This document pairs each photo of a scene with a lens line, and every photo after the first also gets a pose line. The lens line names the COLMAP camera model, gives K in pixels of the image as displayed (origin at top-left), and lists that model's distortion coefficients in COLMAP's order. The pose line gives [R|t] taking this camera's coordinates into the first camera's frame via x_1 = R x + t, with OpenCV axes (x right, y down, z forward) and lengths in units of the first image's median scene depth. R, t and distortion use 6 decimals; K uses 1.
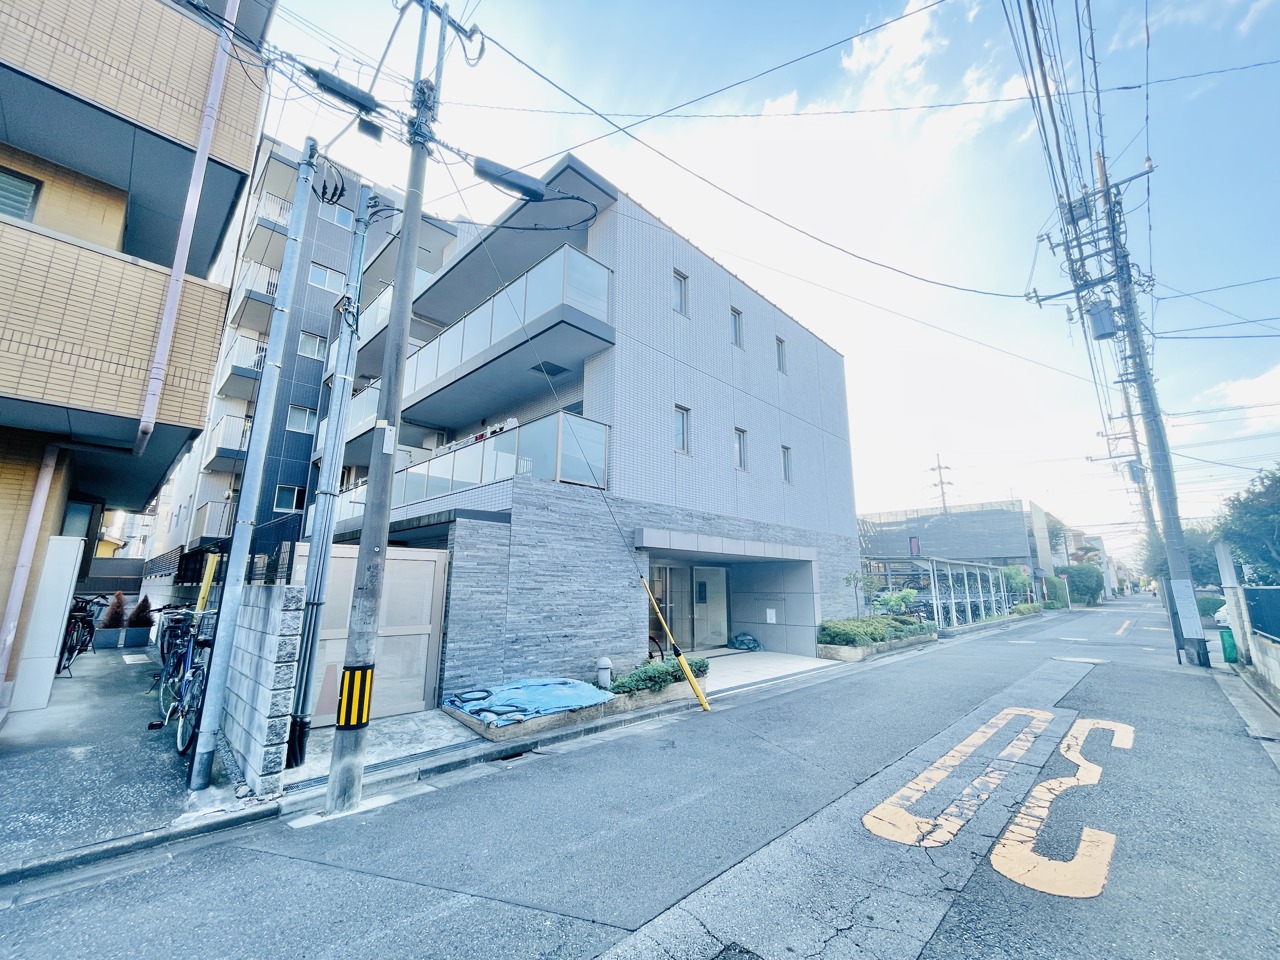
lens RADIAL K [[519.2, 0, 640.0], [0, 519.2, 480.0], [0, 0, 1]] dist [-0.001308, -0.000154]
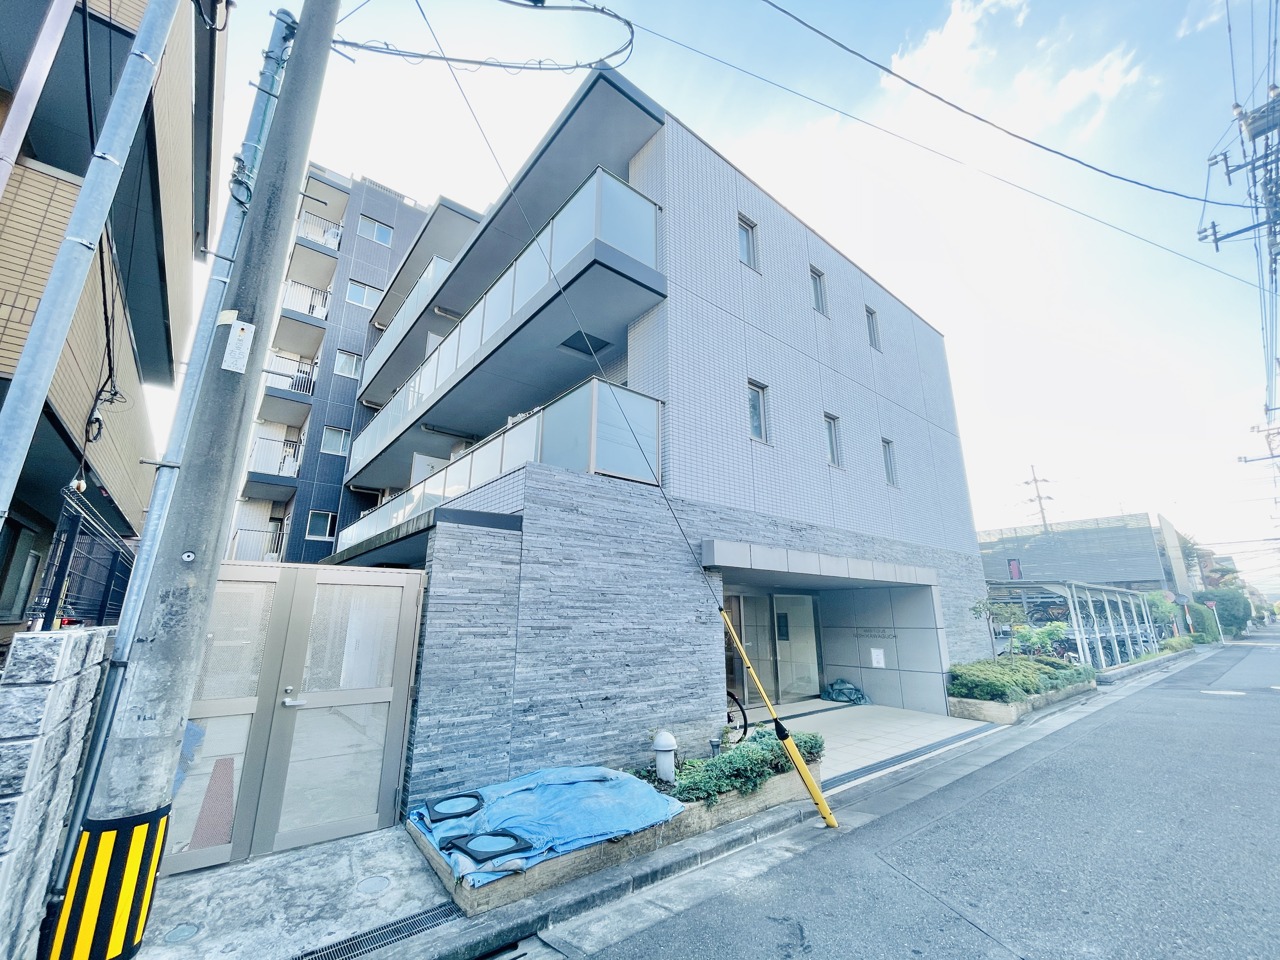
lens RADIAL K [[519.2, 0, 640.0], [0, 519.2, 480.0], [0, 0, 1]] dist [-0.001308, -0.000154]
pose [[0.994038, -0.031915, -0.104258, -0.019177], [0.026033, 0.998018, -0.057298, 0.053722], [0.105880, 0.054243, 0.992898, 0.300729]]
